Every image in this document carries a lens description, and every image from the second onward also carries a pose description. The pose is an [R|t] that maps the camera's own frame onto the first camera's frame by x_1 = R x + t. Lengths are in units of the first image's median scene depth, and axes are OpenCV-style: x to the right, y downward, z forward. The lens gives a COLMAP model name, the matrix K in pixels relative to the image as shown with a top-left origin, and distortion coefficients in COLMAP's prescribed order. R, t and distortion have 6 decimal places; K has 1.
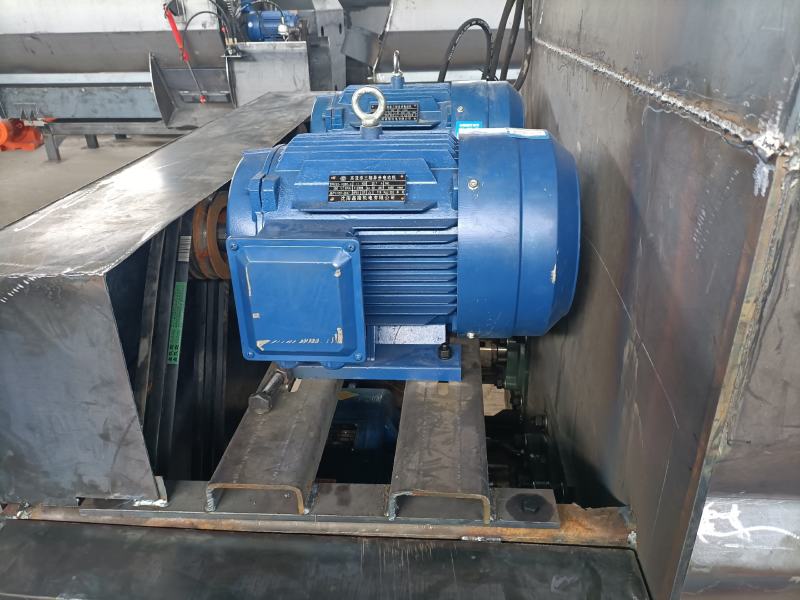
lens RADIAL K [[587.6, 0, 399.5], [0, 587.6, 280.4], [0, 0, 1]] dist [0.061759, -0.083083]
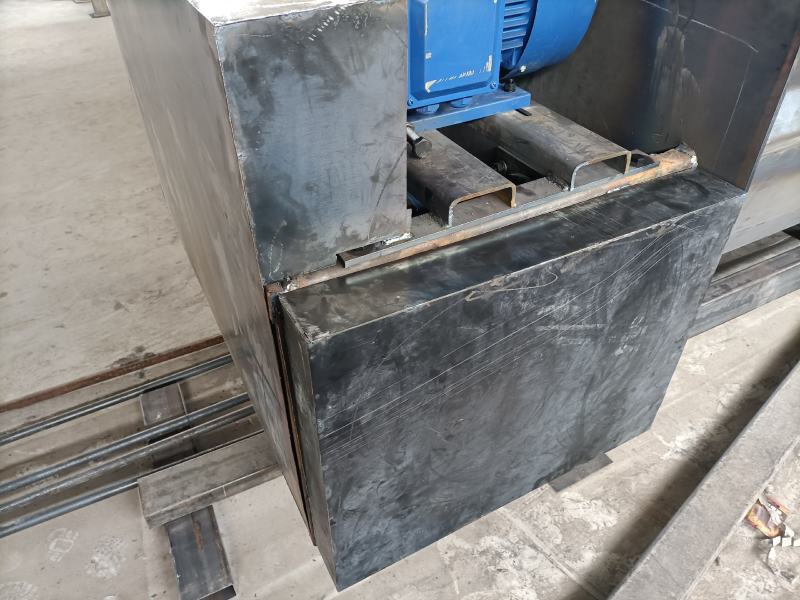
lens RADIAL K [[587.6, 0, 399.5], [0, 587.6, 280.4], [0, 0, 1]] dist [0.061759, -0.083083]
pose [[0.845140, -0.313828, 0.432725, -0.976233], [0.212113, 0.939946, 0.267414, 0.159871], [-0.490660, -0.134216, 0.860952, 0.029803]]
